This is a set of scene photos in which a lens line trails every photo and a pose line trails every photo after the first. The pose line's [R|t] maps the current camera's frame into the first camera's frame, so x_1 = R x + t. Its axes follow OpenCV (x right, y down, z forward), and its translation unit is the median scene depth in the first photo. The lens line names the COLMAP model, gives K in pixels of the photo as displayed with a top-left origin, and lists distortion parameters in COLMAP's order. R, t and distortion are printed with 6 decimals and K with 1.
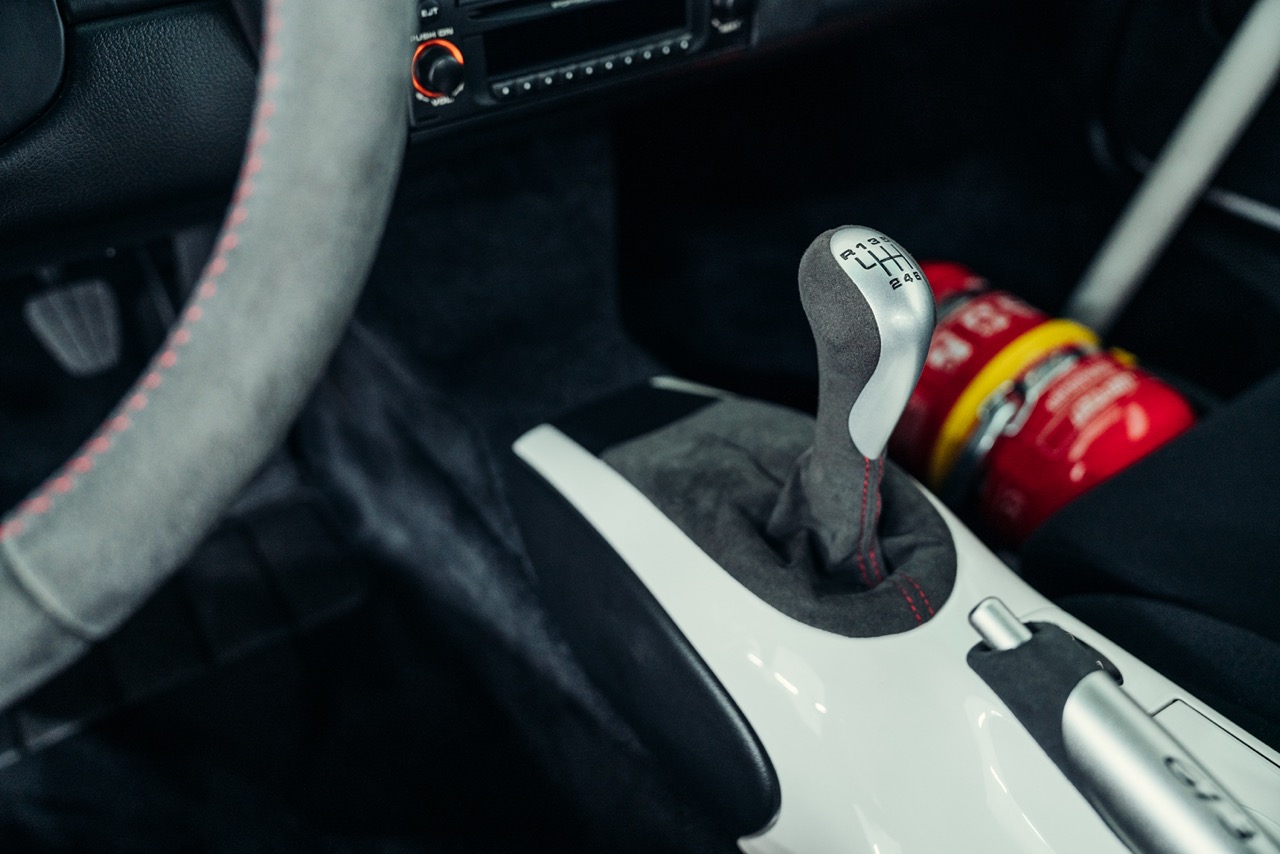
lens RADIAL K [[1072.4, 0, 640.0], [0, 1072.4, 427.0], [0, 0, 1]] dist [0.006771, 0.005435]
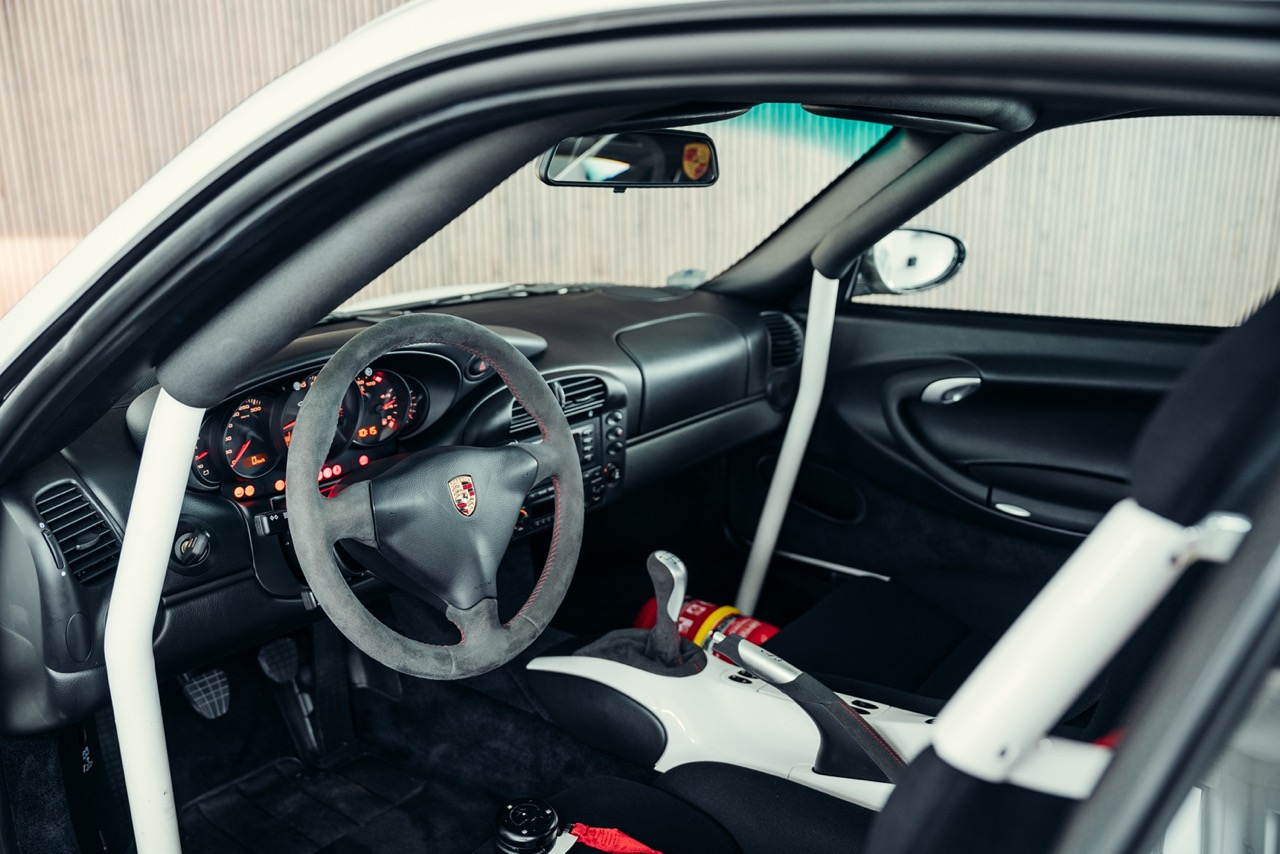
lens RADIAL K [[1072.4, 0, 640.0], [0, 1072.4, 427.0], [0, 0, 1]] dist [0.006771, 0.005435]
pose [[0.951923, -0.061785, 0.300041, -0.754097], [0.176688, 0.910850, -0.373006, 0.629907], [-0.250246, 0.408087, 0.877976, -1.883694]]
